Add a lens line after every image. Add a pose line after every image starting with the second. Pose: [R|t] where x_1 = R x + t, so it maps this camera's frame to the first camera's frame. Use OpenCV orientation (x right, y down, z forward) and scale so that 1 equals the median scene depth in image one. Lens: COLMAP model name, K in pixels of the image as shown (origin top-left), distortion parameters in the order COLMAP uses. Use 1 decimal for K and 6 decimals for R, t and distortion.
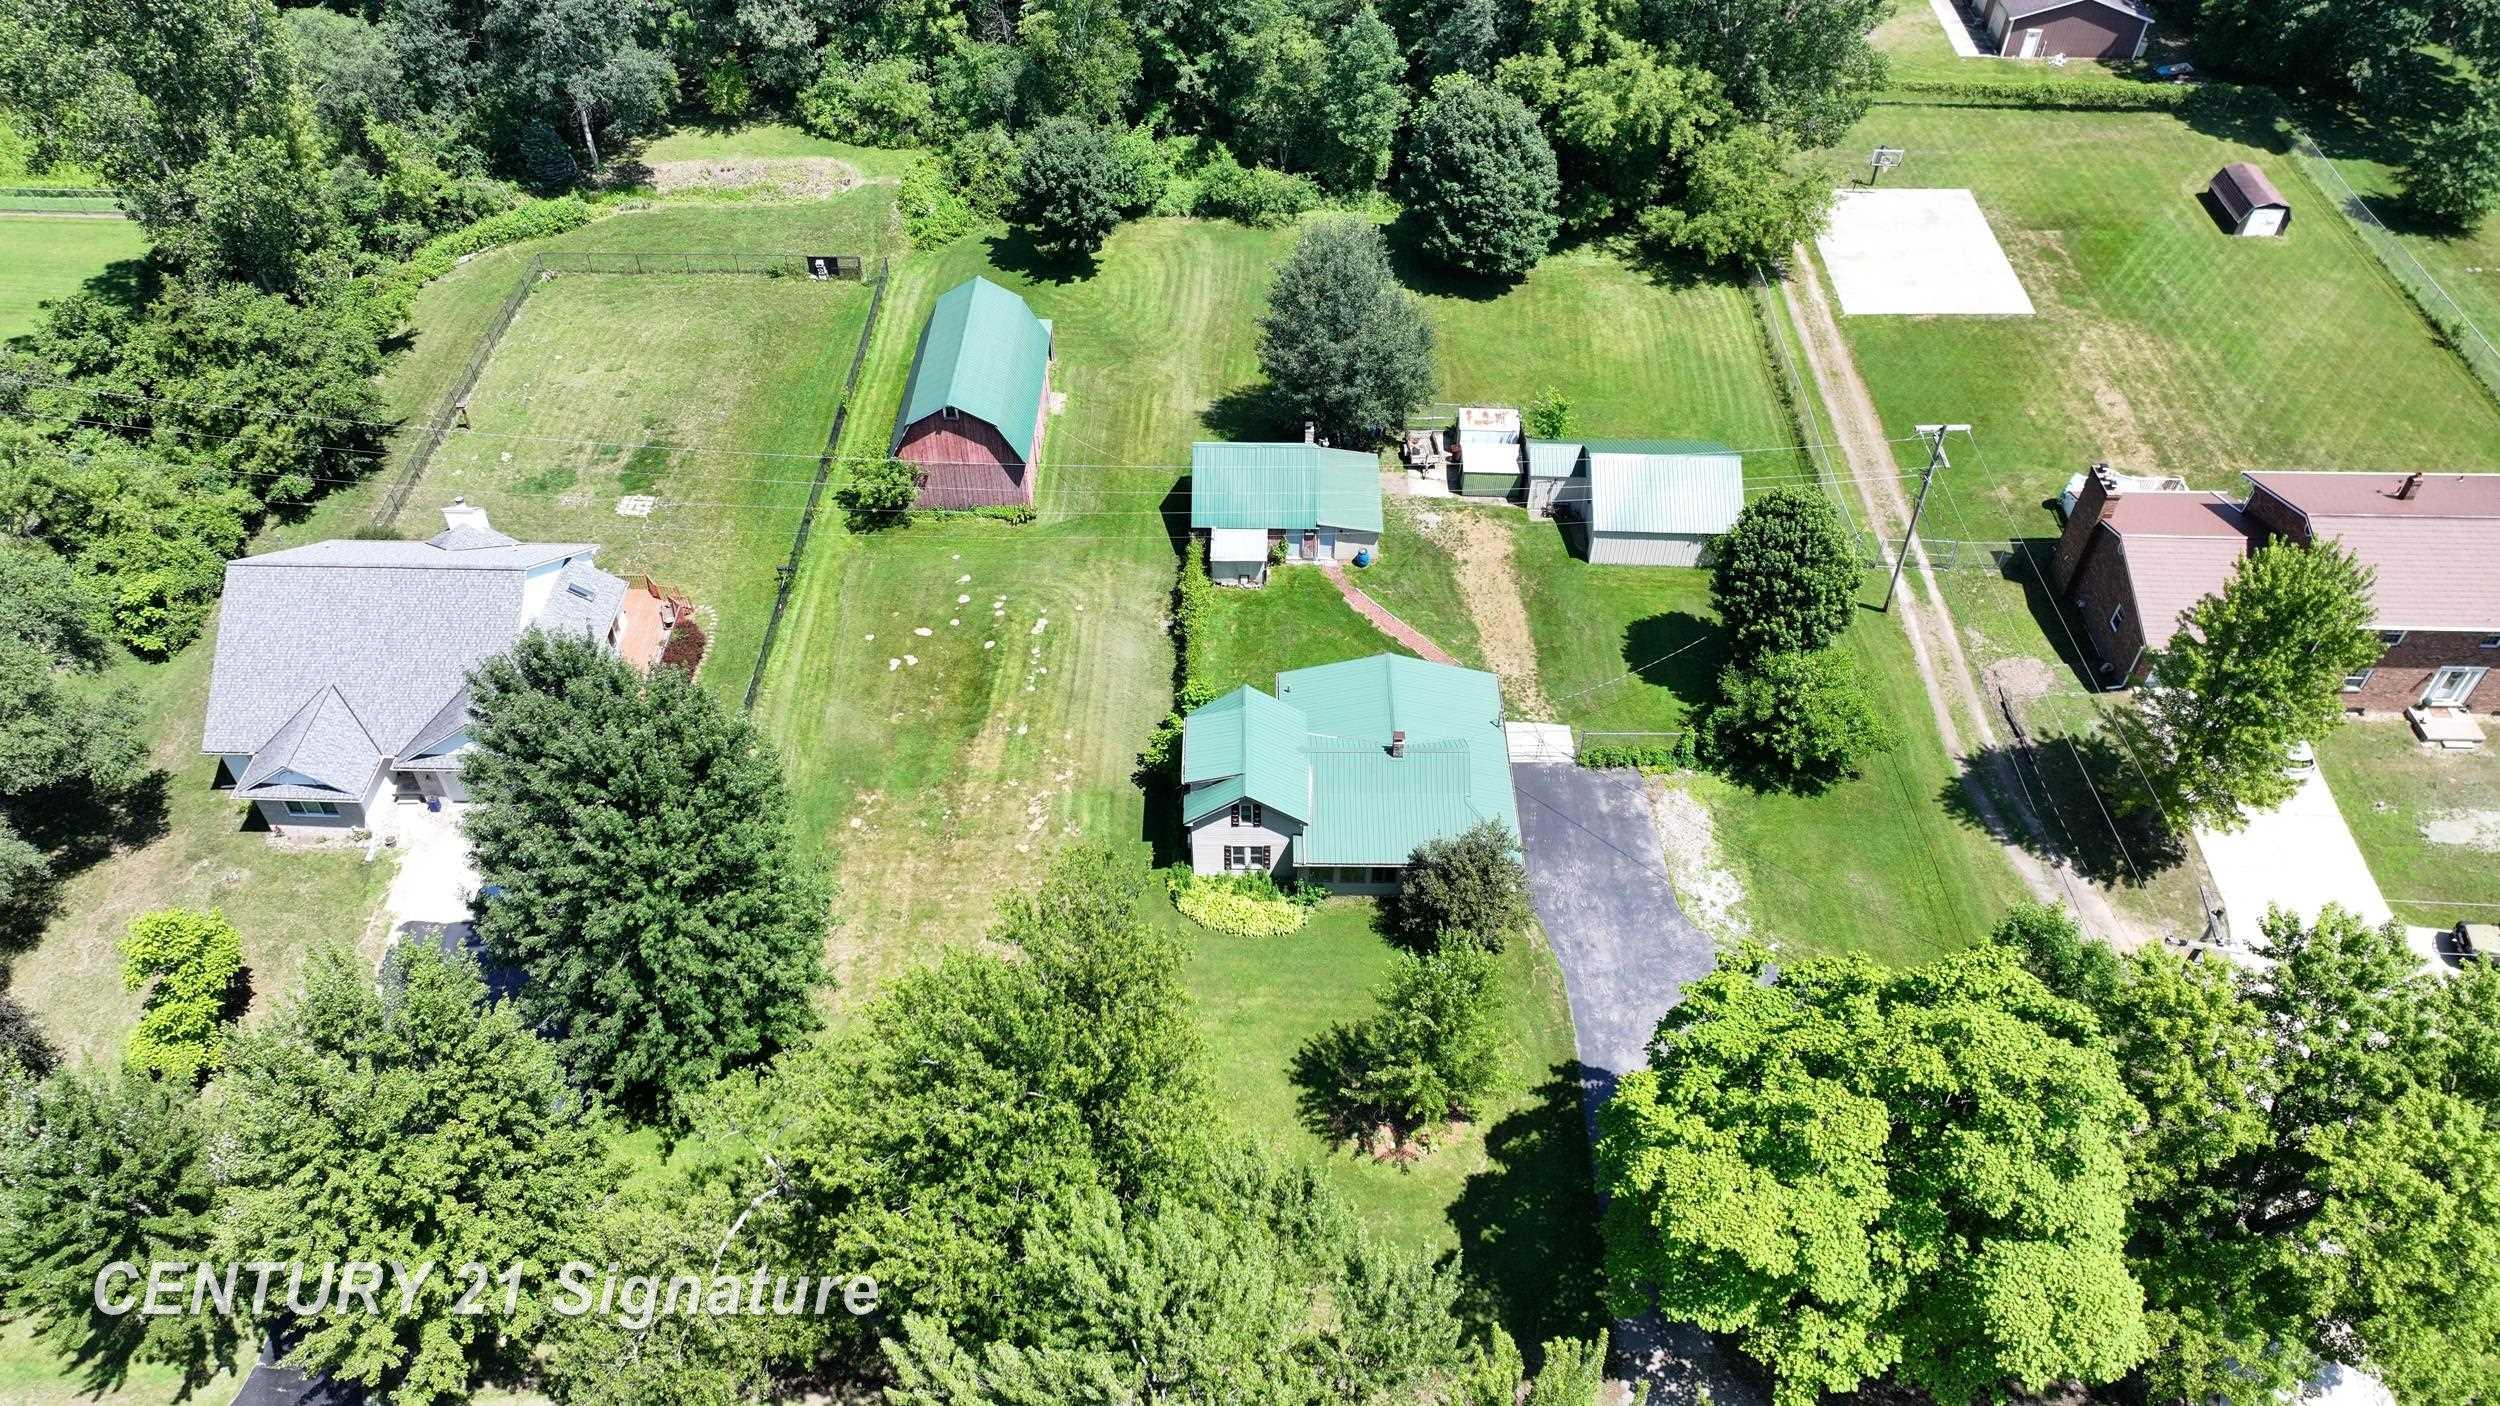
lens RADIAL K [[1742.8, 0, 1241.2], [0, 1742.8, 704.7], [0, 0, 1]] dist [-0.002212, 0.024725]
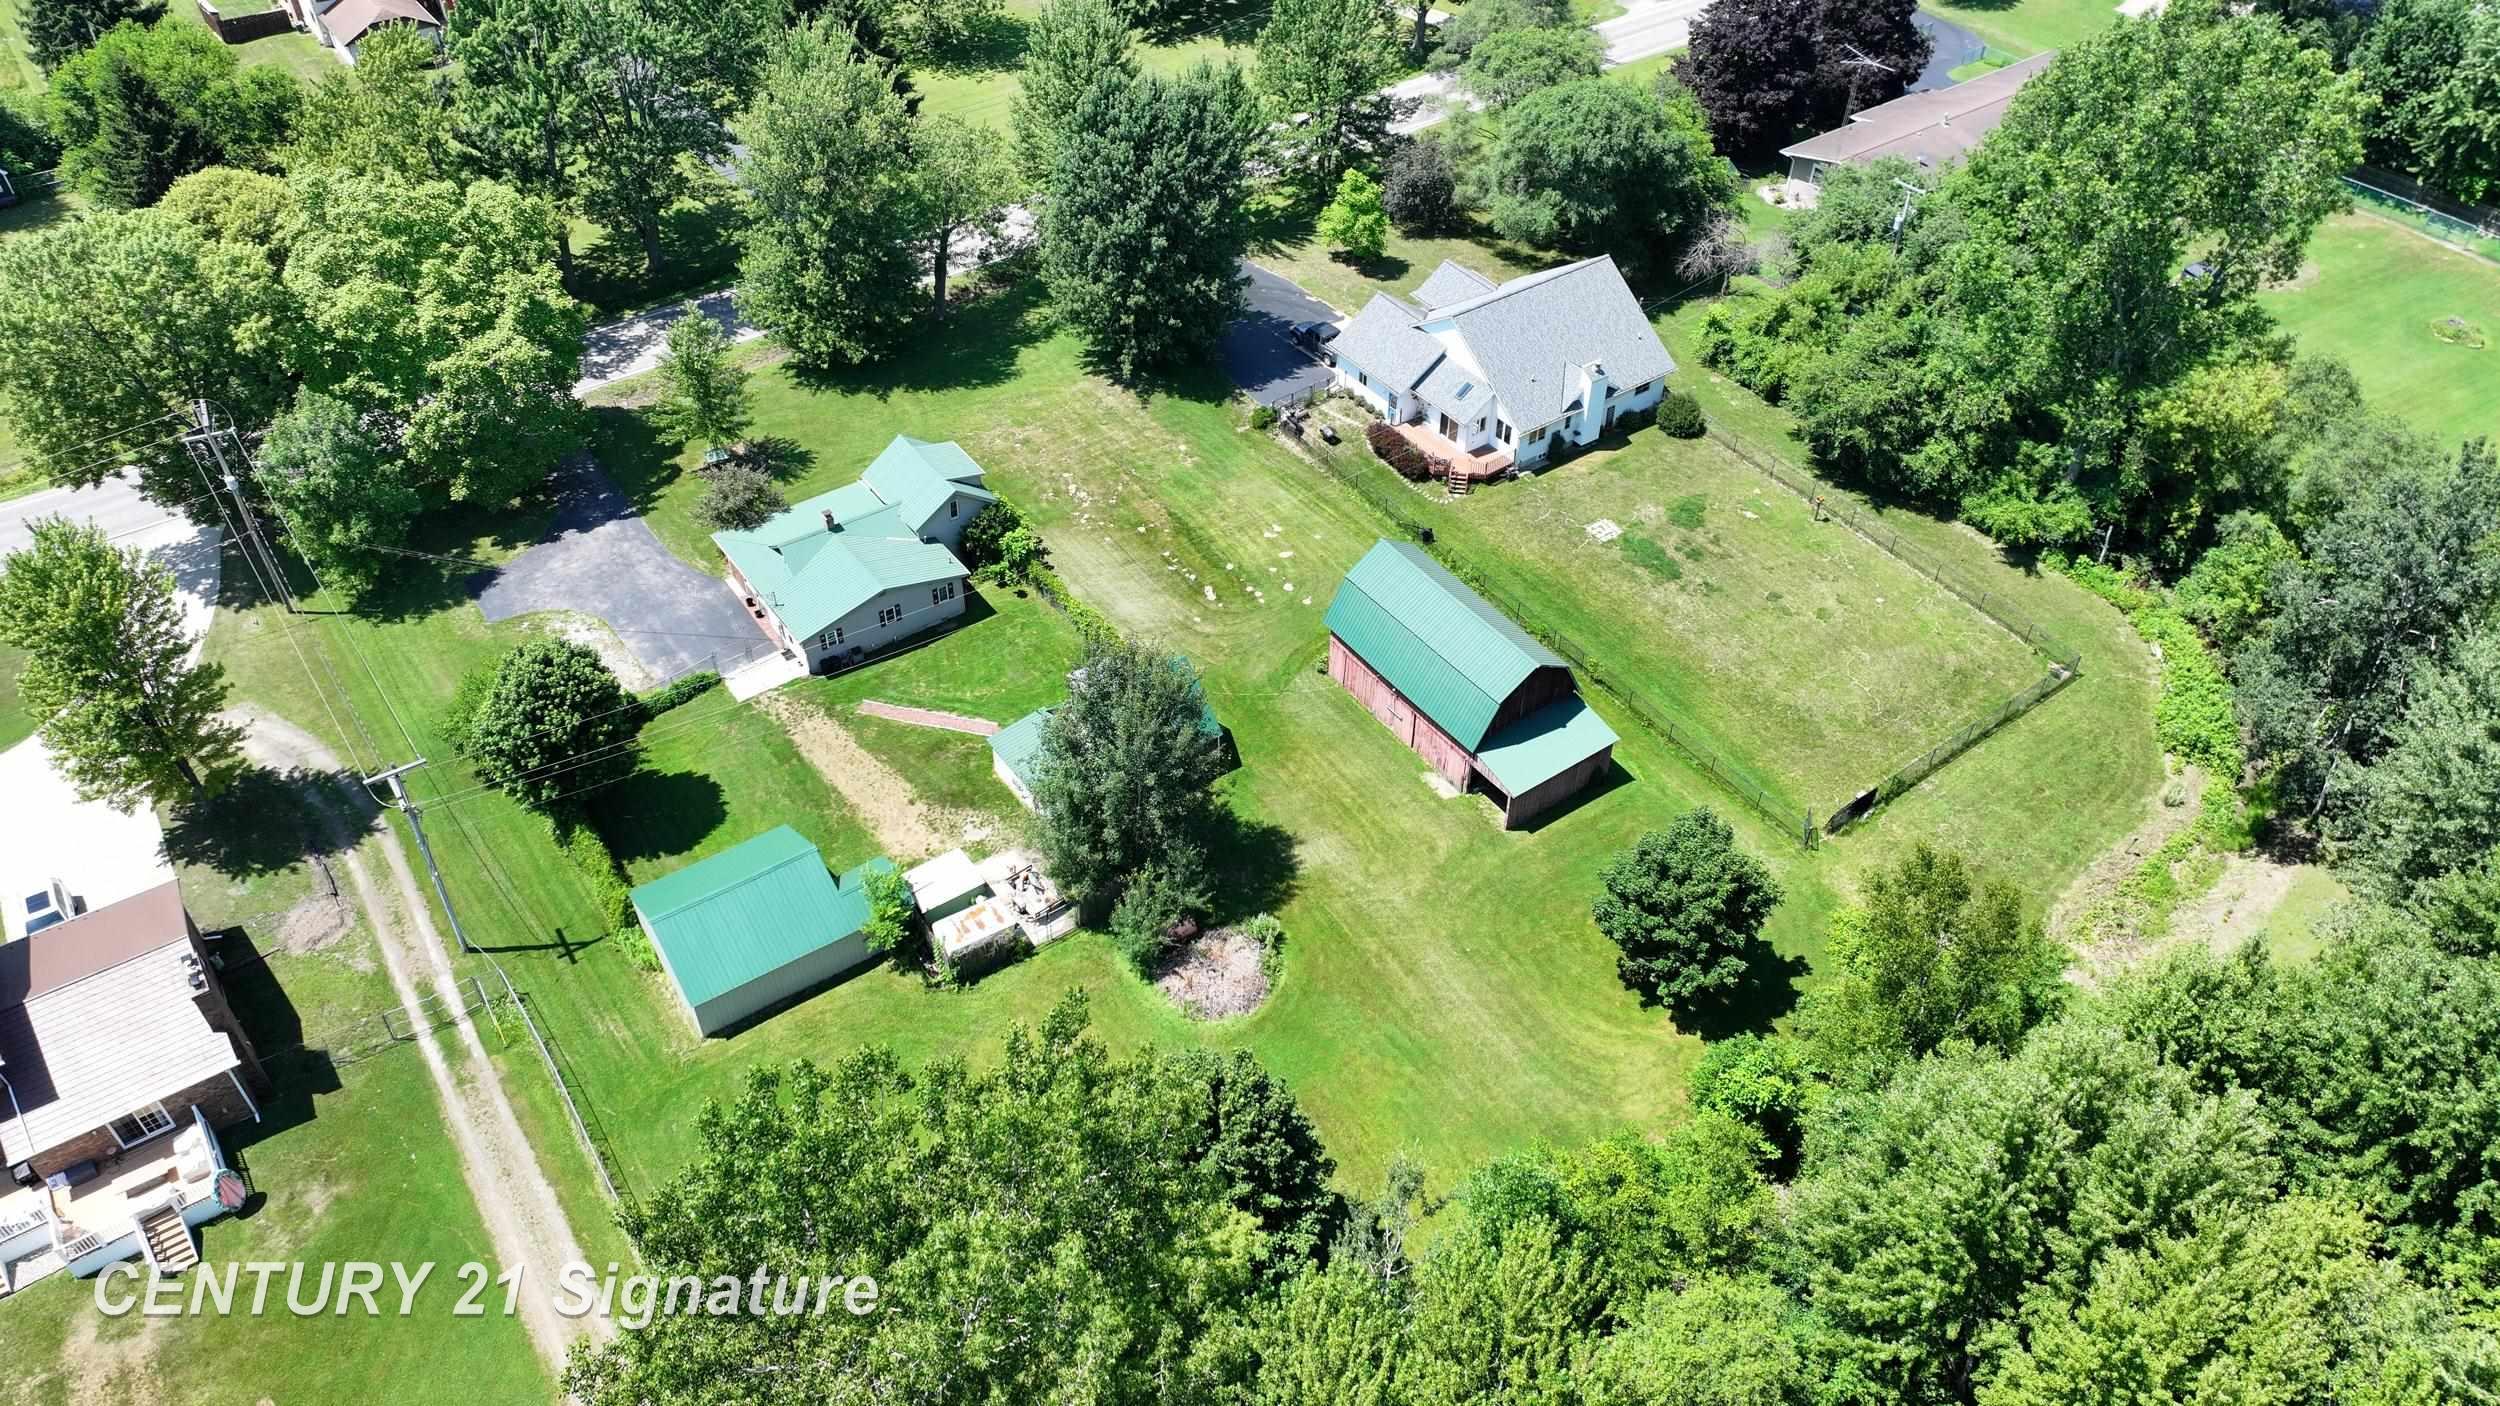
lens RADIAL K [[1742.8, 0, 1241.2], [0, 1742.8, 704.7], [0, 0, 1]] dist [-0.002212, 0.024725]
pose [[-0.807006, 0.390163, -0.443299, 0.330185], [-0.429318, 0.127829, 0.894062, -0.873994], [0.405496, 0.911829, 0.064345, 0.823436]]
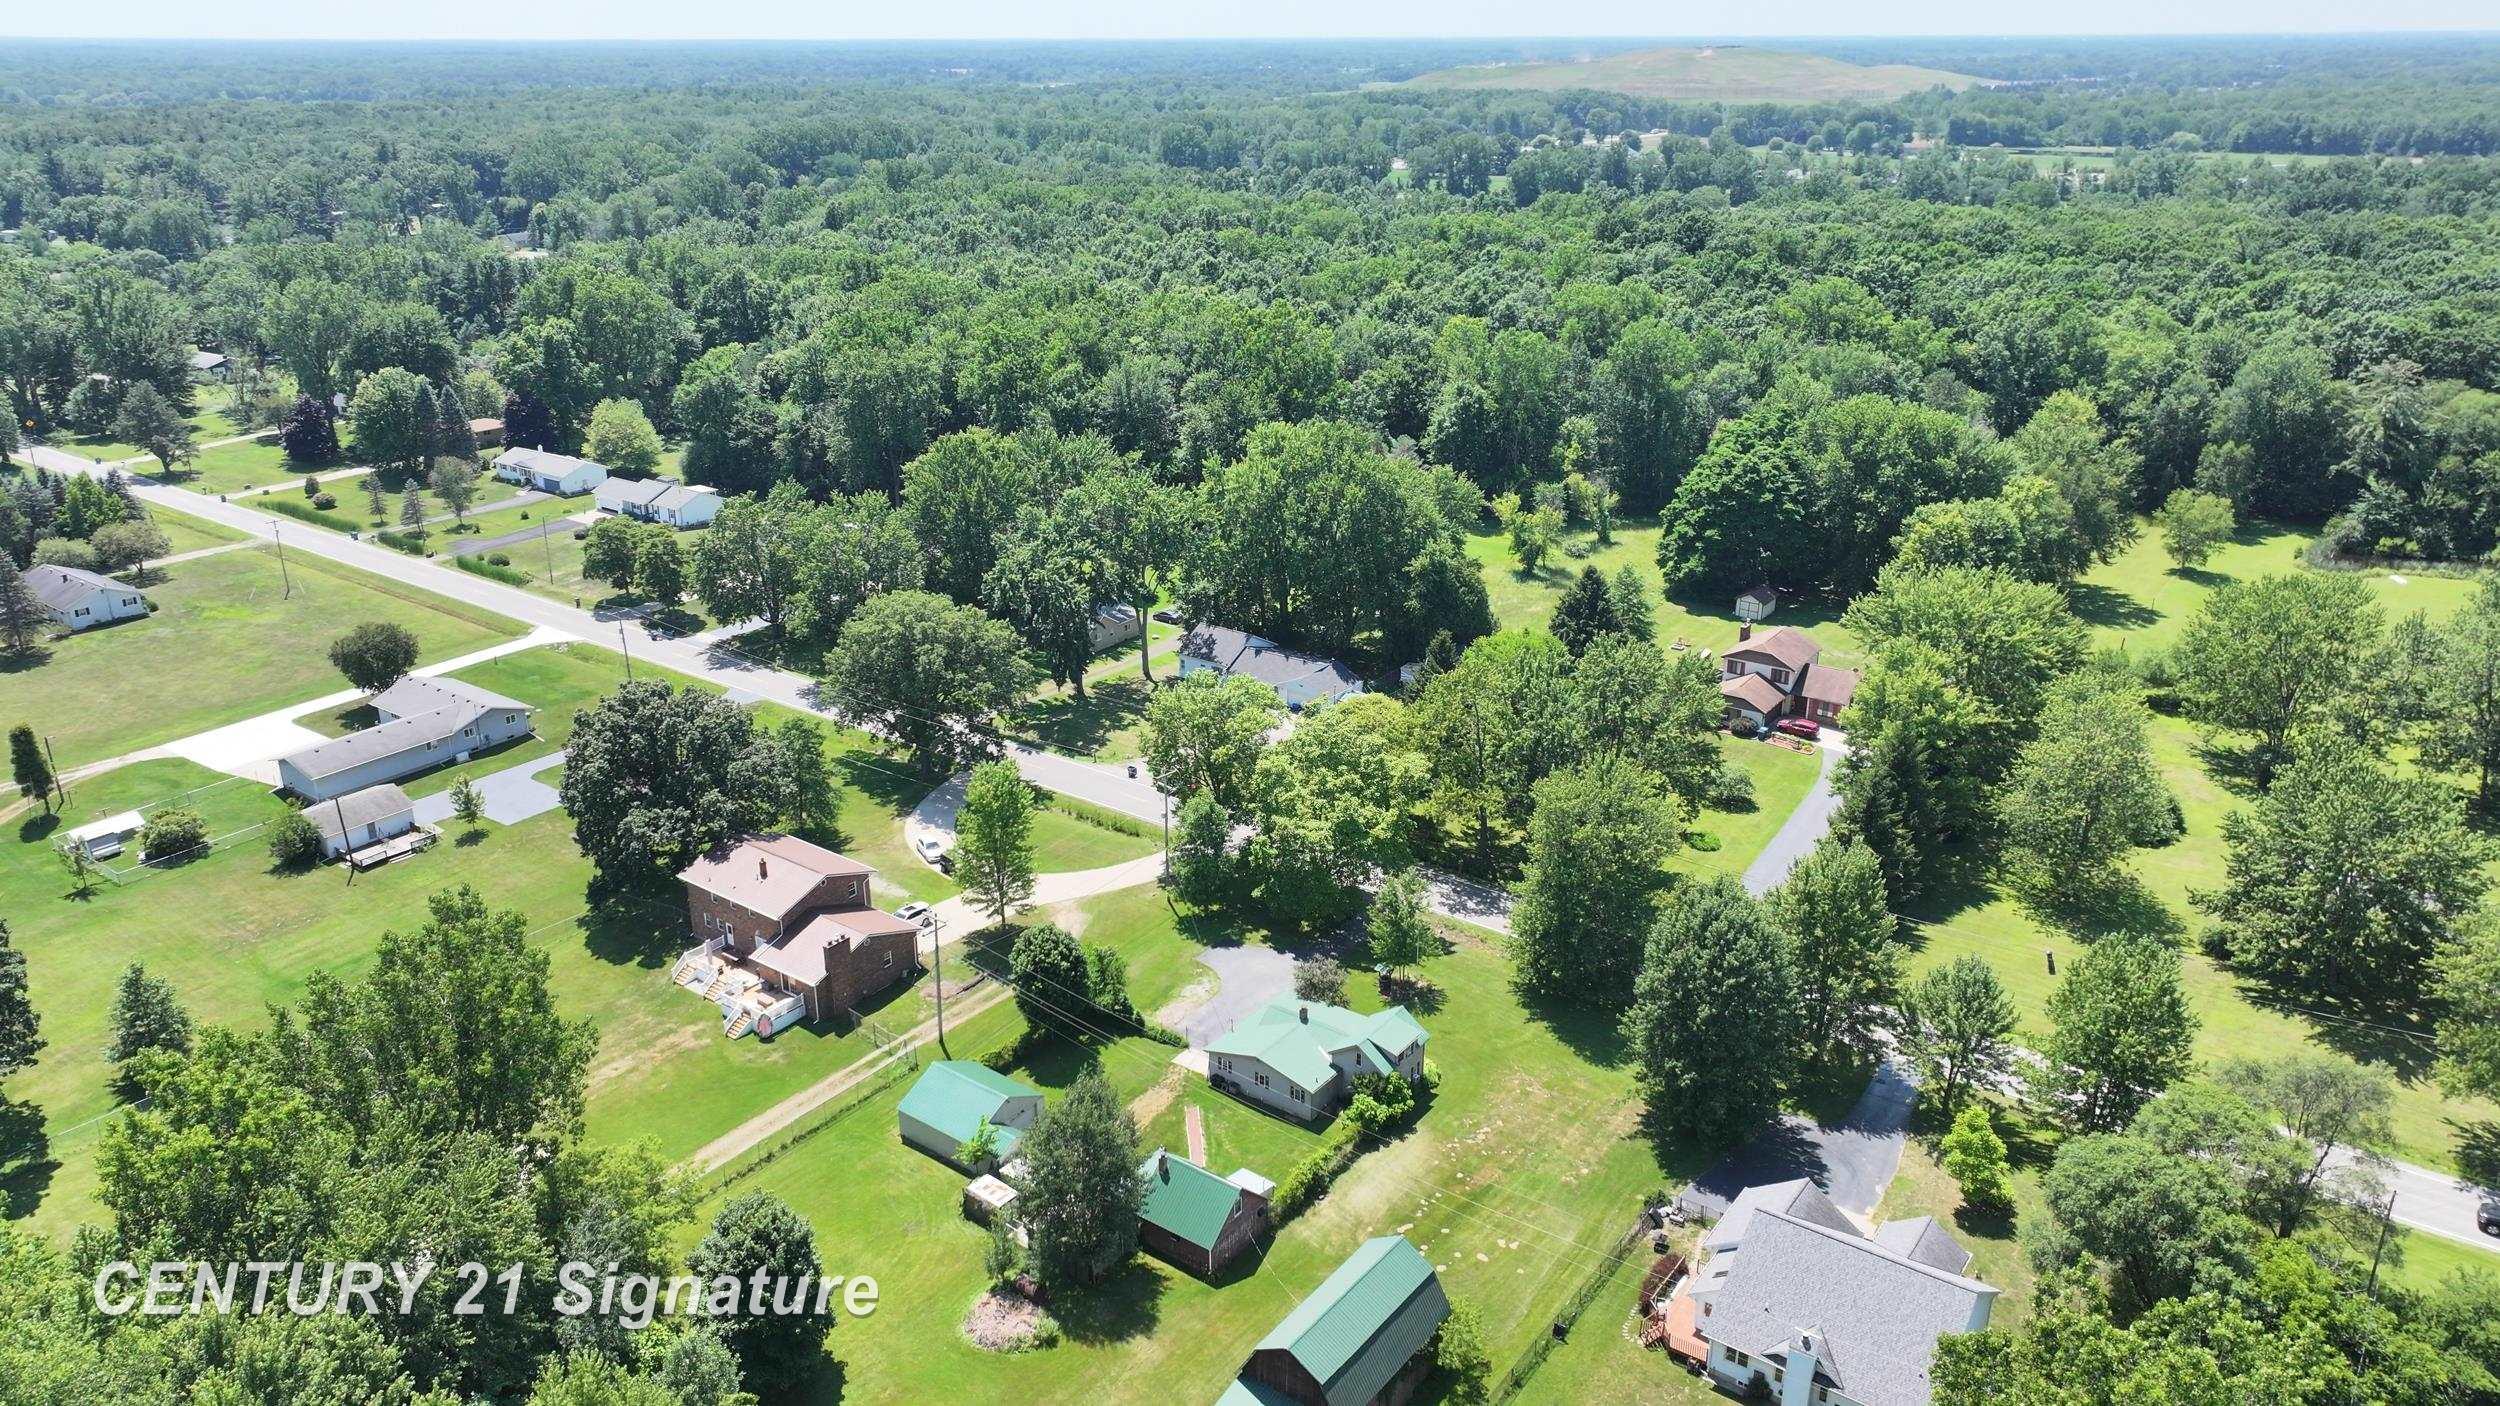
lens RADIAL K [[1742.8, 0, 1241.2], [0, 1742.8, 704.7], [0, 0, 1]] dist [-0.002212, 0.024725]
pose [[-0.798253, -0.196535, 0.569356, -0.626712], [0.450543, 0.432532, 0.780978, -1.127218], [-0.399755, 0.879937, -0.256722, 0.857887]]
